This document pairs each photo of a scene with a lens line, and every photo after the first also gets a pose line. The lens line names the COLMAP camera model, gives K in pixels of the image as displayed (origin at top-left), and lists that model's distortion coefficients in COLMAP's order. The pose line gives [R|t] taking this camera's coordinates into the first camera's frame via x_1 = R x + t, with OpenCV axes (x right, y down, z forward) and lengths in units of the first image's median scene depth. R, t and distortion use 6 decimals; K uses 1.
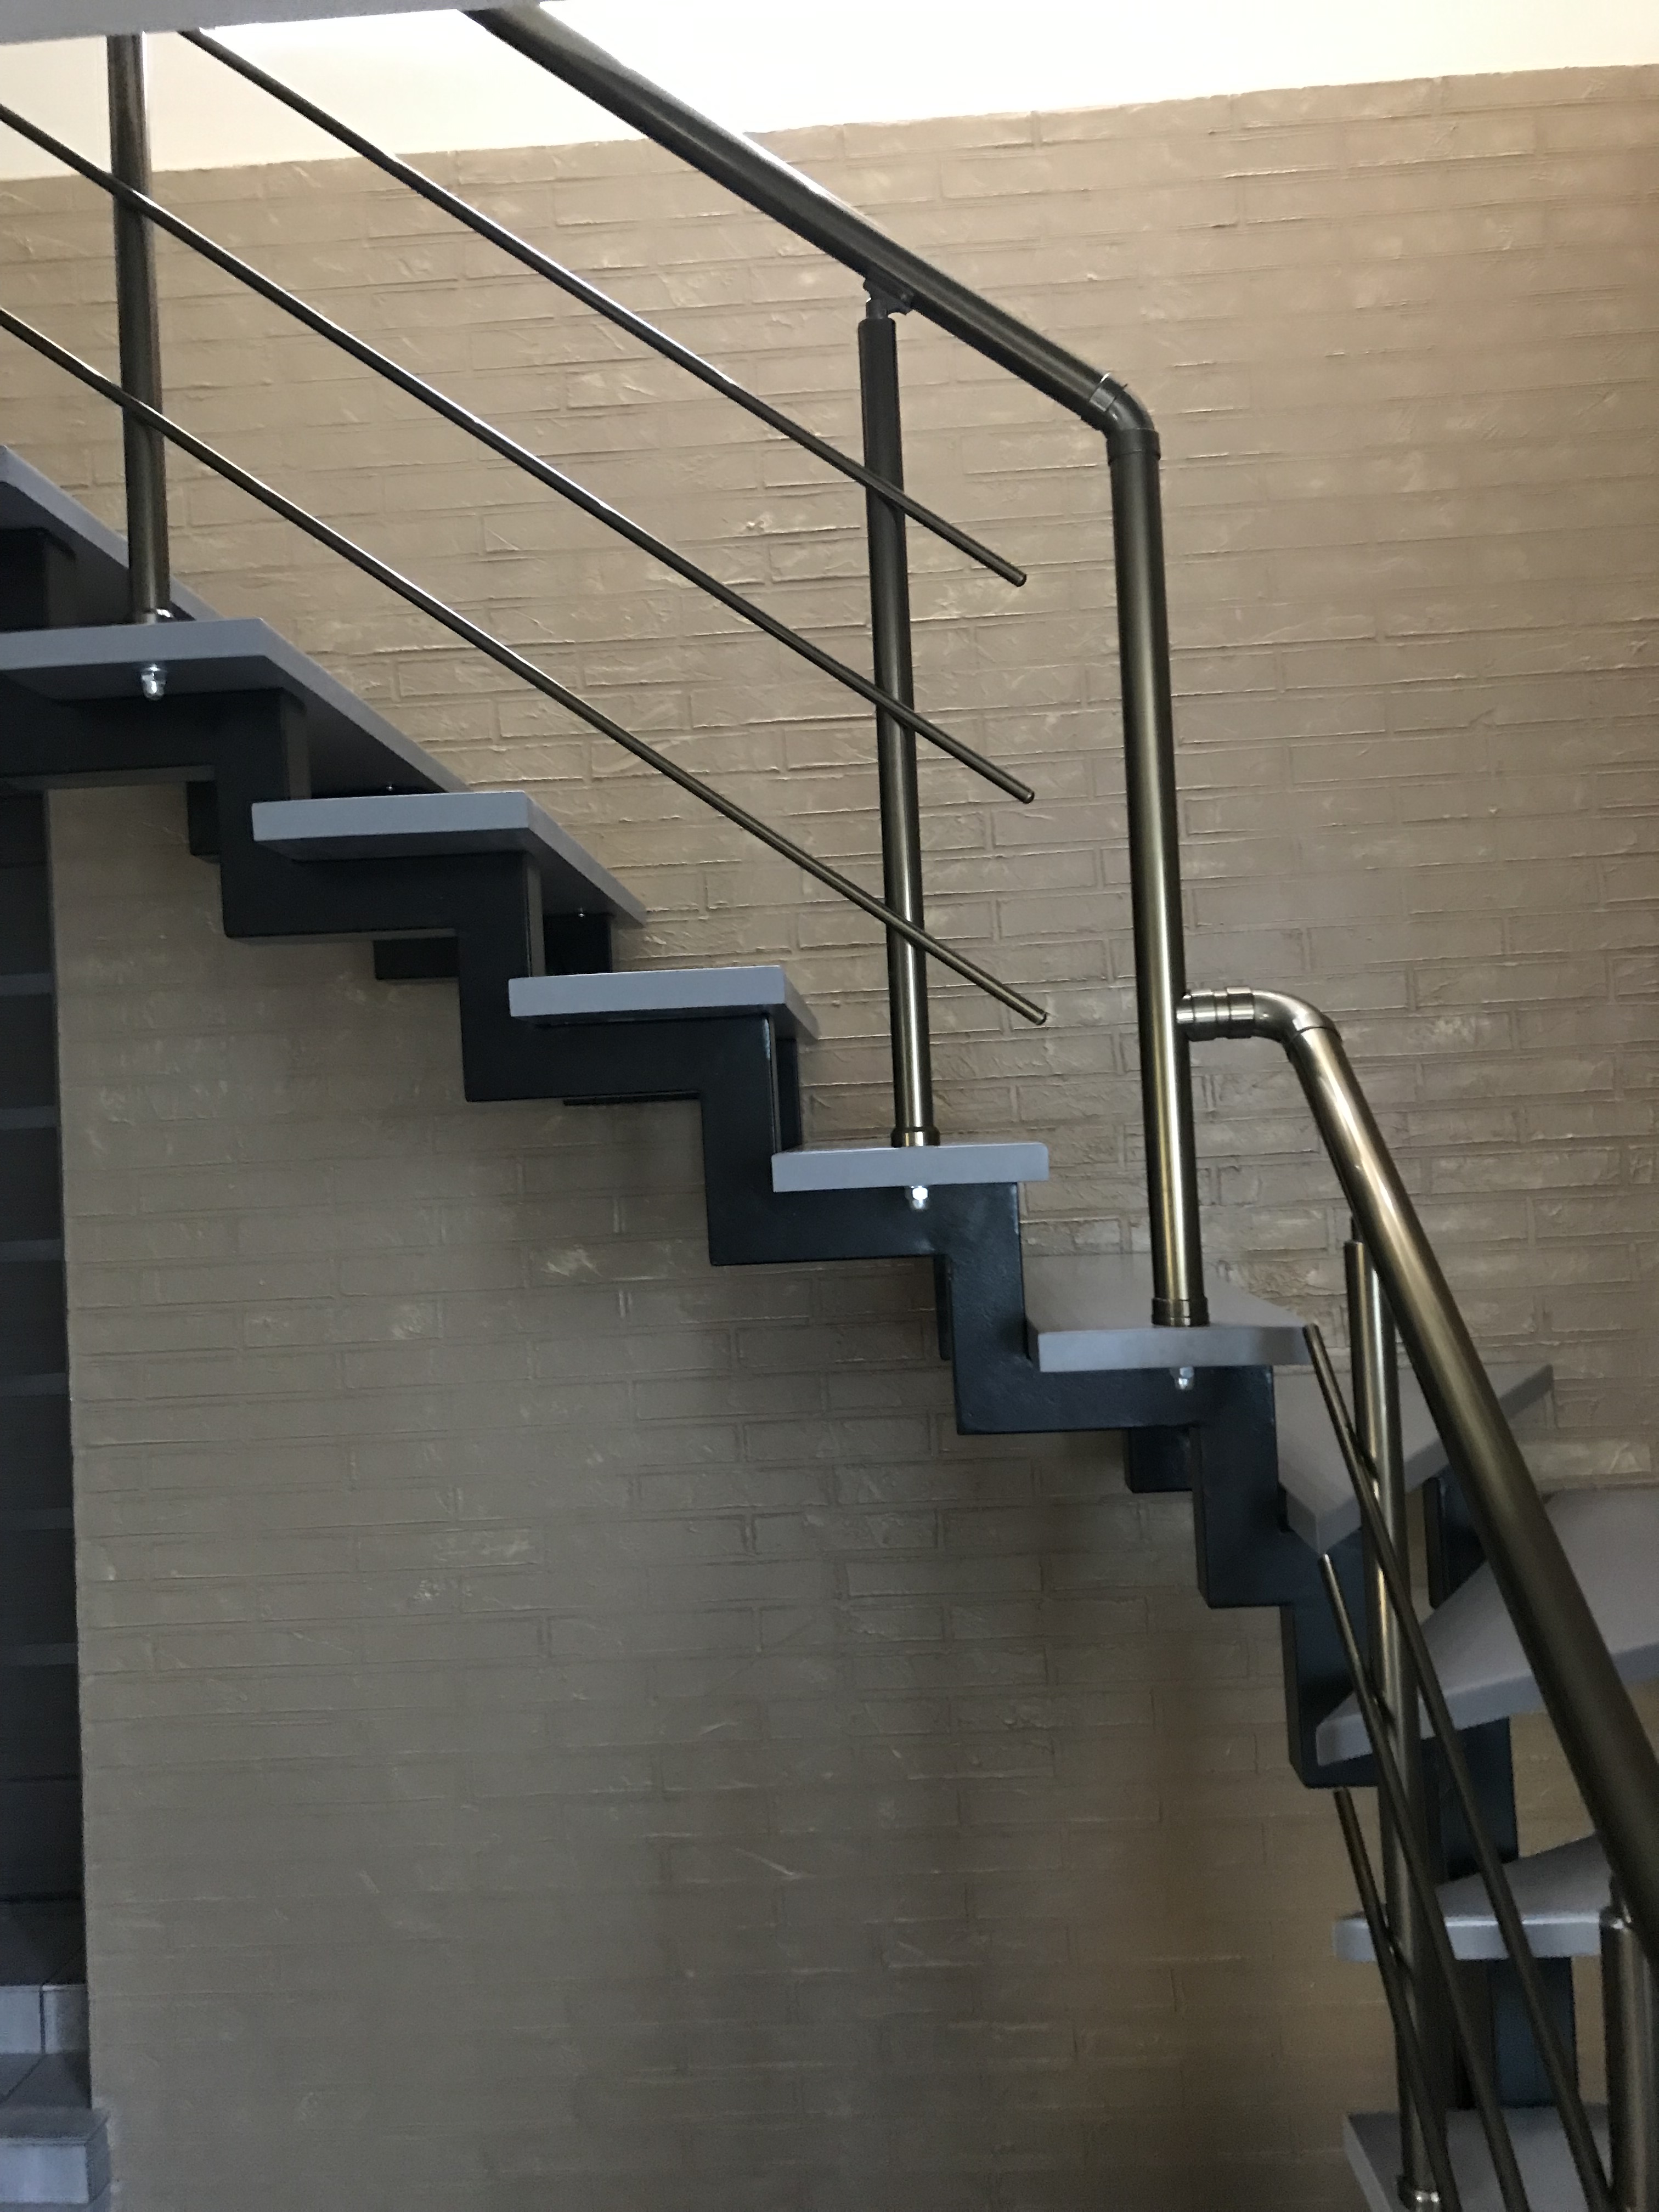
lens RADIAL K [[1792.9, 0, 817.0], [0, 1792.9, 1087.2], [0, 0, 1]] dist [0.013513, 0.001382]
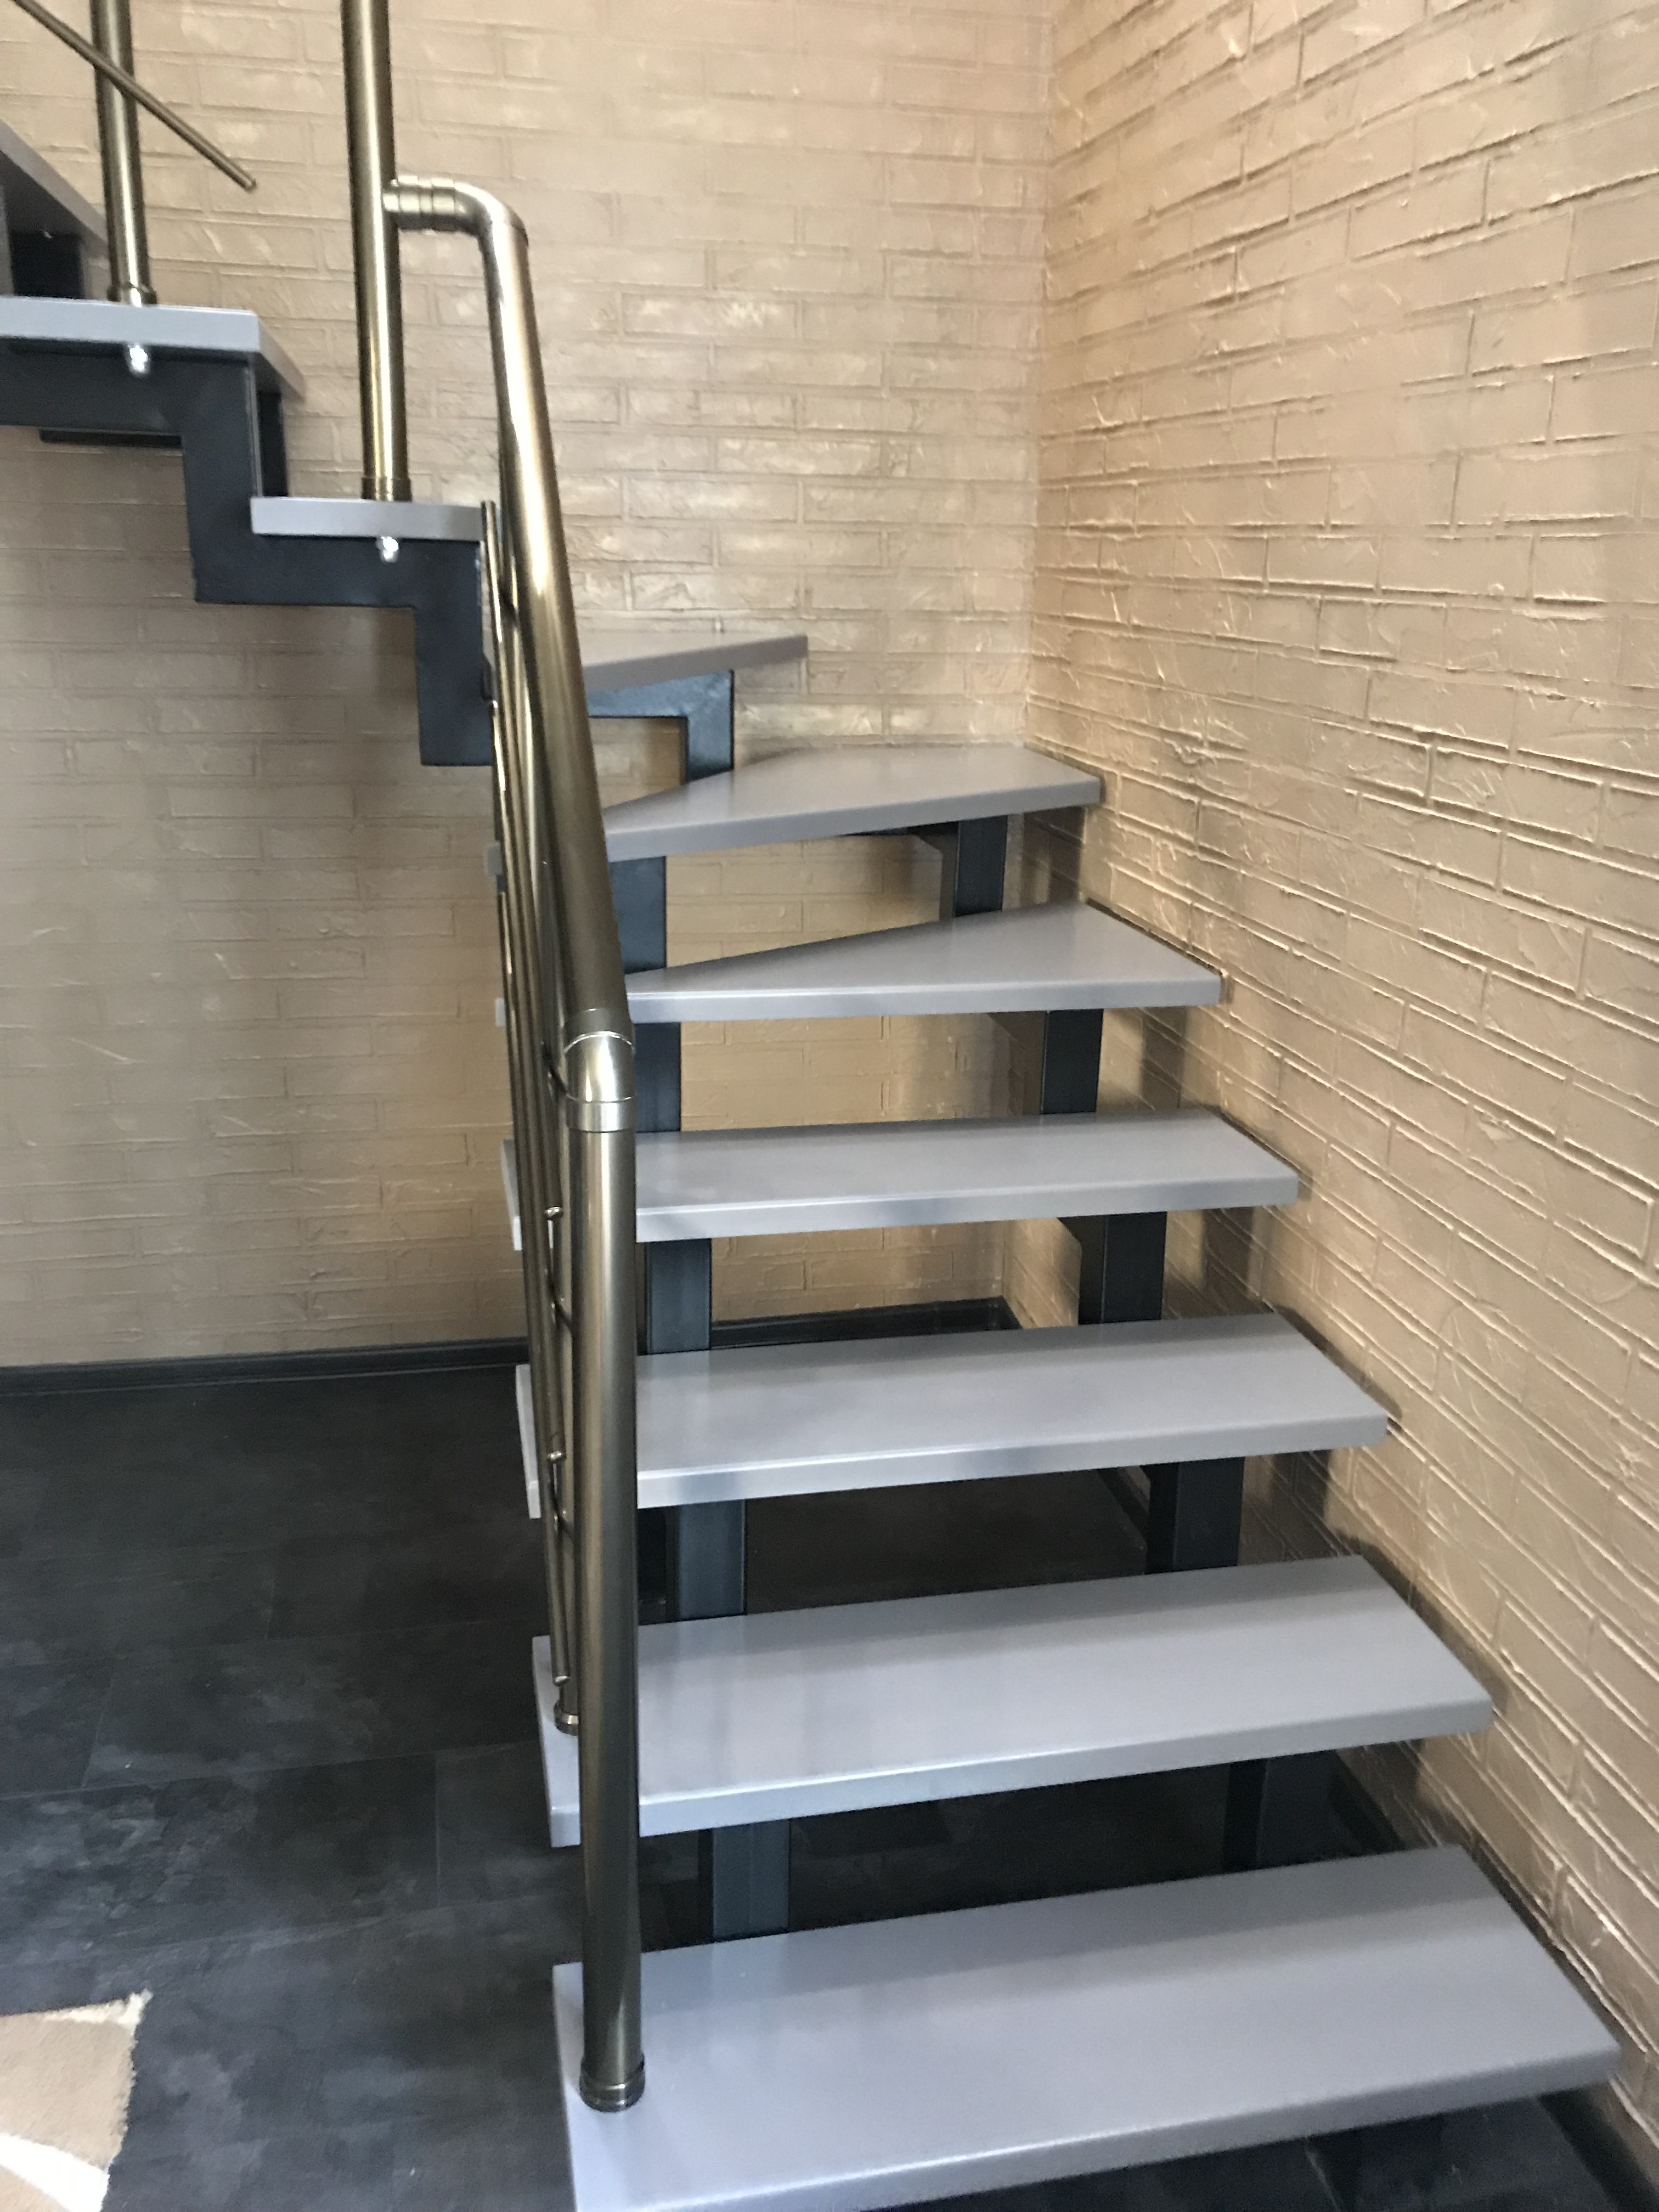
lens RADIAL K [[1792.9, 0, 816.6], [0, 1792.9, 1073.5], [0, 0, 1]] dist [0.013513, 0.001382]
pose [[0.965041, -0.003208, 0.262081, 0.110332], [-0.077694, 0.951482, 0.297734, 0.077895], [-0.250321, -0.307688, 0.917969, -0.144774]]
